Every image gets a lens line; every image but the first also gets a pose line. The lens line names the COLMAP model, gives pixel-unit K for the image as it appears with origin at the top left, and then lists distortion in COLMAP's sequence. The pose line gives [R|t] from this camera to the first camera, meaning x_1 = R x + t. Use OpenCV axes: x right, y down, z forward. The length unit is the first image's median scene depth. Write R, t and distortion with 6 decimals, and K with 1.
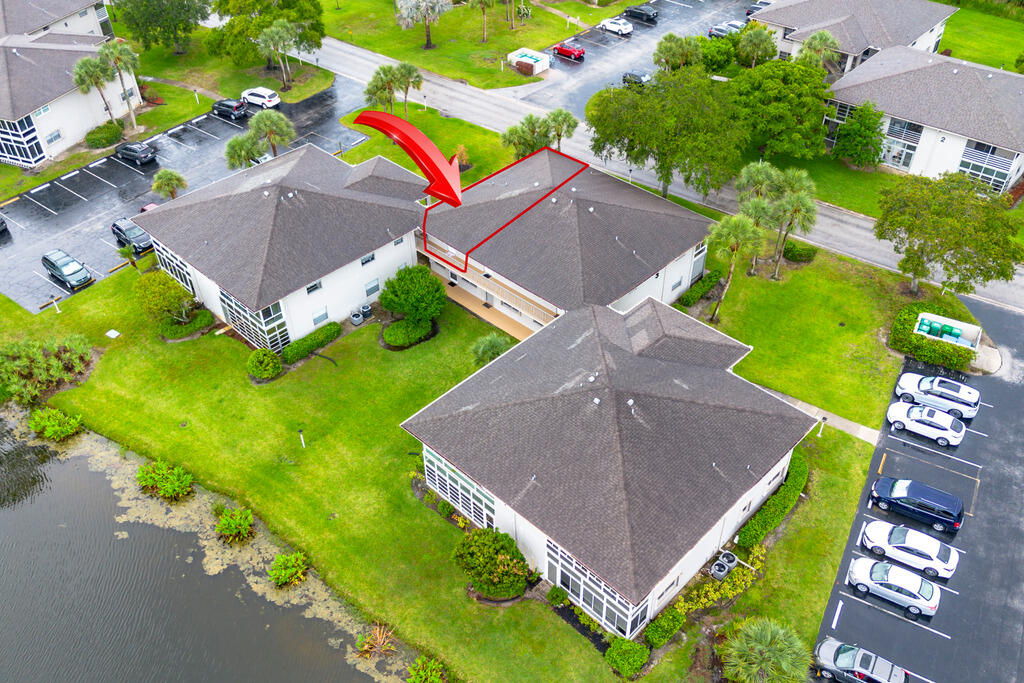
lens RADIAL K [[854.0, 0, 512.0], [0, 854.0, 341.5], [0, 0, 1]] dist [0.081489, -0.088140]
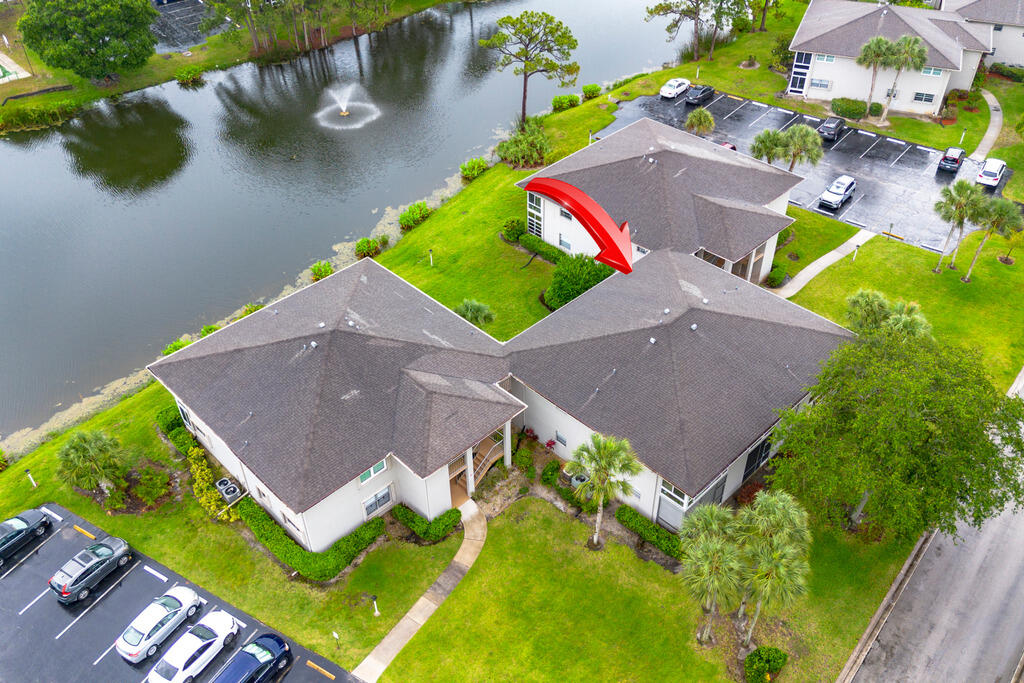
lens RADIAL K [[854.0, 0, 512.0], [0, 854.0, 341.5], [0, 0, 1]] dist [0.081489, -0.088140]
pose [[-0.023052, 0.647374, -0.761824, 0.823426], [-0.634419, 0.579460, 0.511603, -0.554506], [0.772645, 0.495109, 0.397349, 0.647571]]
